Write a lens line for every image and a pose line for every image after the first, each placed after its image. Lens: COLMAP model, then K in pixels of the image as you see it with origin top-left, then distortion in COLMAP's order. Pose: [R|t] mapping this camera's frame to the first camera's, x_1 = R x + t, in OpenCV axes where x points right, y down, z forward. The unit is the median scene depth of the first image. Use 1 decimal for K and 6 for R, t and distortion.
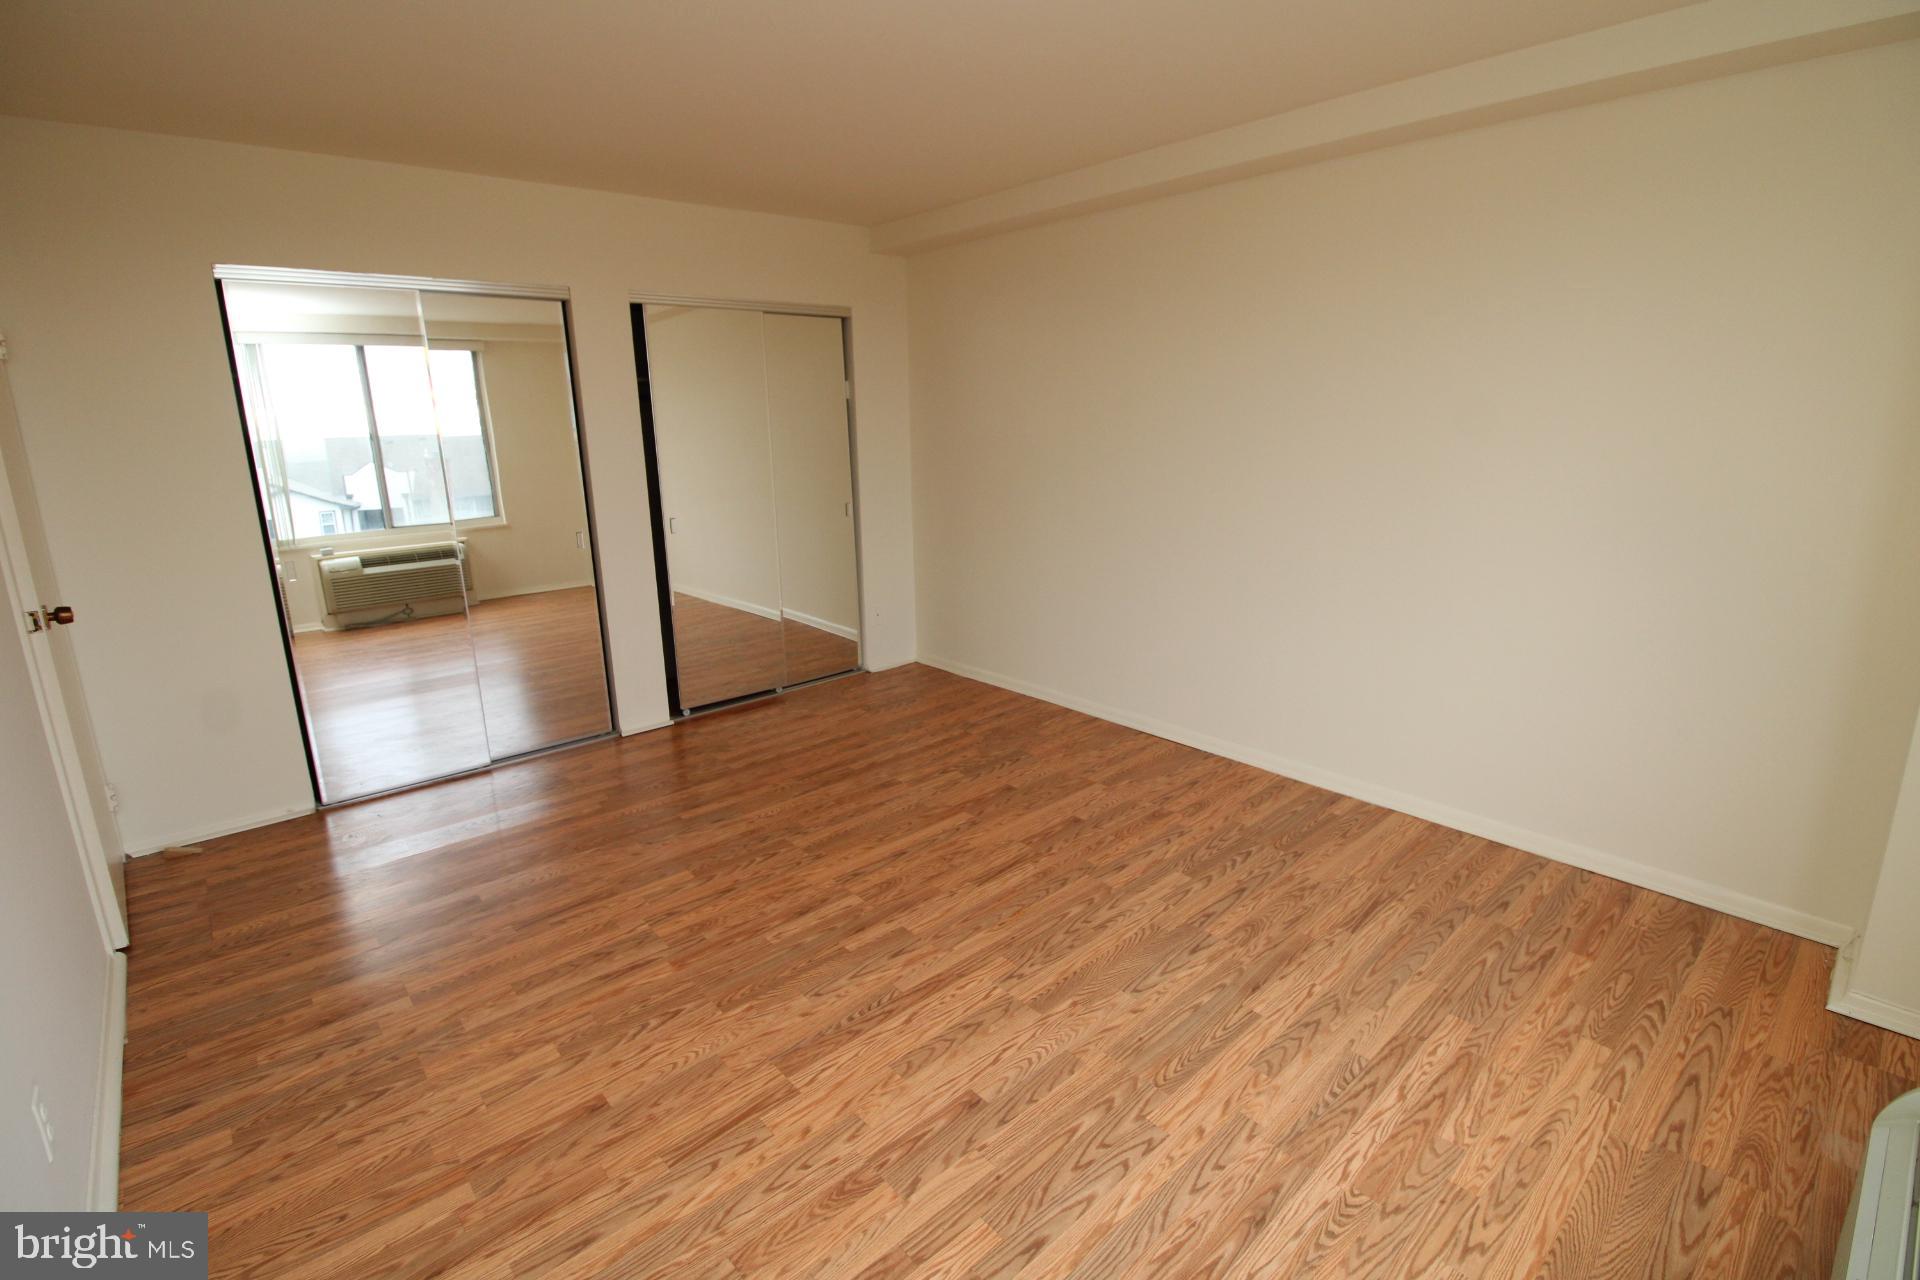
lens RADIAL K [[885.2, 0, 971.2], [0, 885.2, 596.7], [0, 0, 1]] dist [-0.003151, -0.010373]
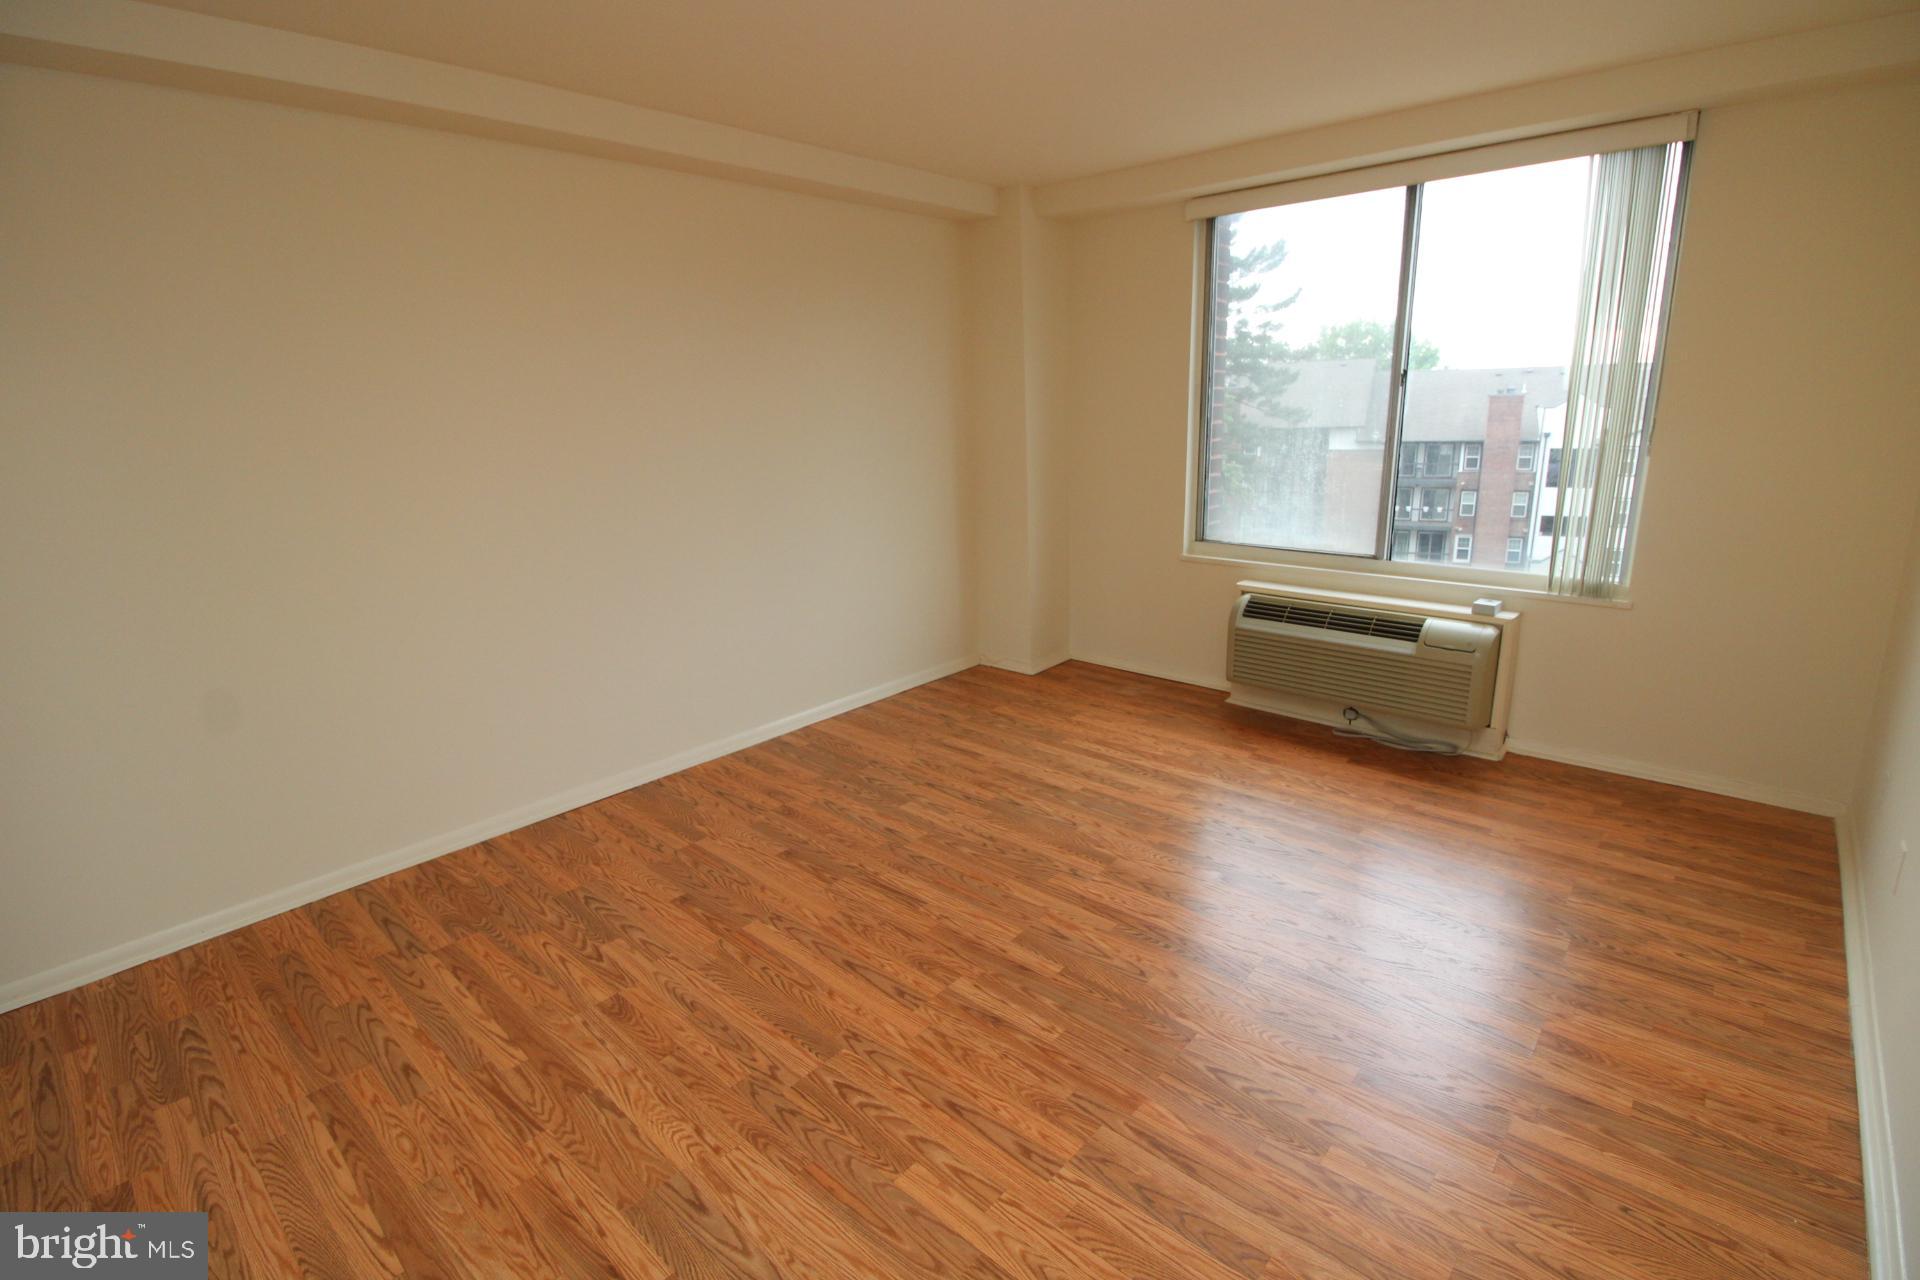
lens RADIAL K [[885.2, 0, 966.3], [0, 885.2, 638.3], [0, 0, 1]] dist [-0.003151, -0.010373]
pose [[-0.108588, -0.239492, 0.964807, -0.905807], [0.234073, 0.937097, 0.258959, -0.182528], [-0.966136, 0.253956, -0.045699, 1.012930]]
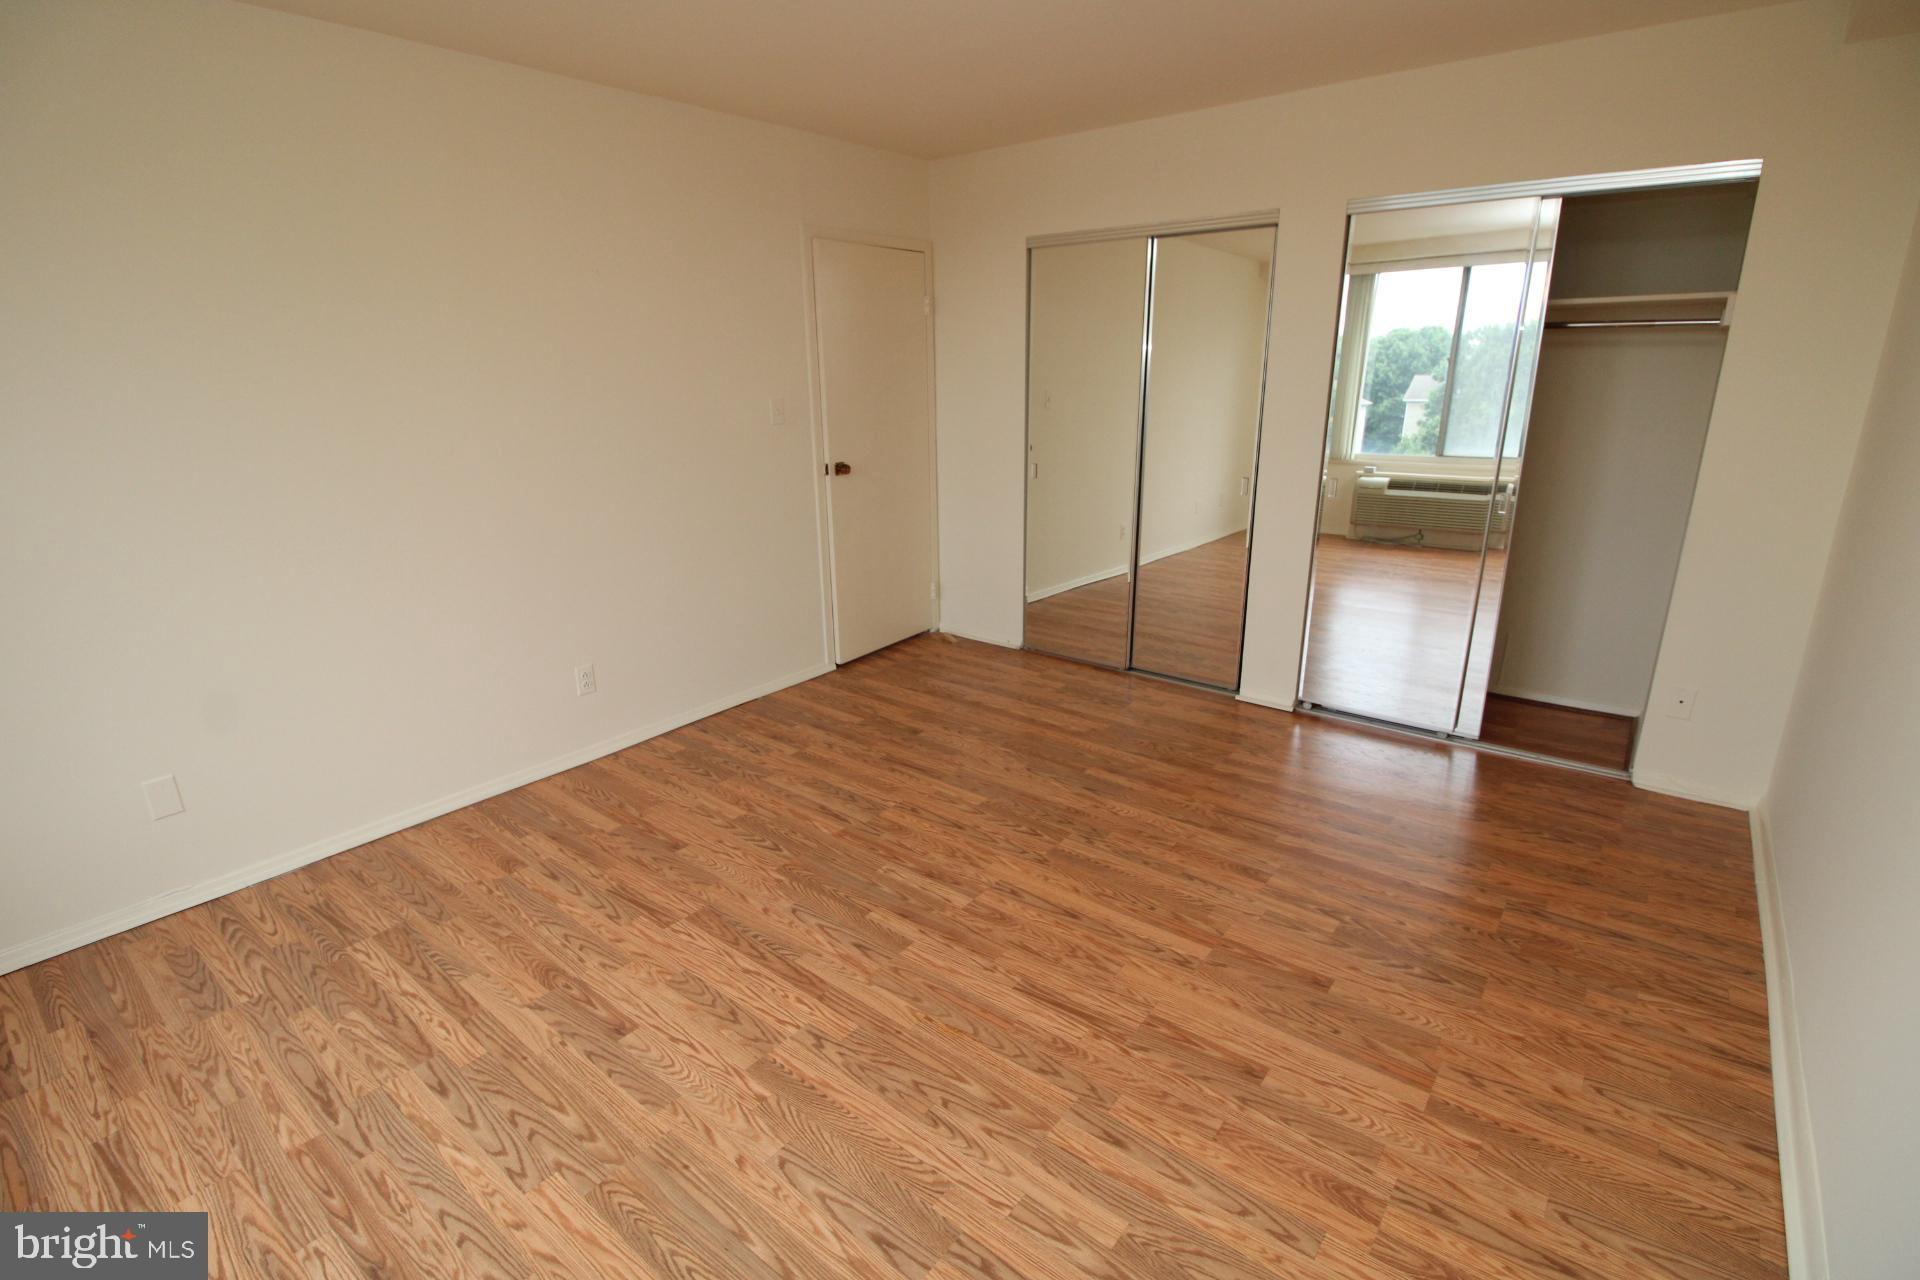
lens RADIAL K [[885.2, 0, 968.5], [0, 885.2, 629.3], [0, 0, 1]] dist [-0.003151, -0.010373]
pose [[0.173563, 0.299912, -0.938045, 0.678647], [-0.192383, 0.944476, 0.266372, -0.175179], [0.965849, 0.134231, 0.221624, 0.817621]]
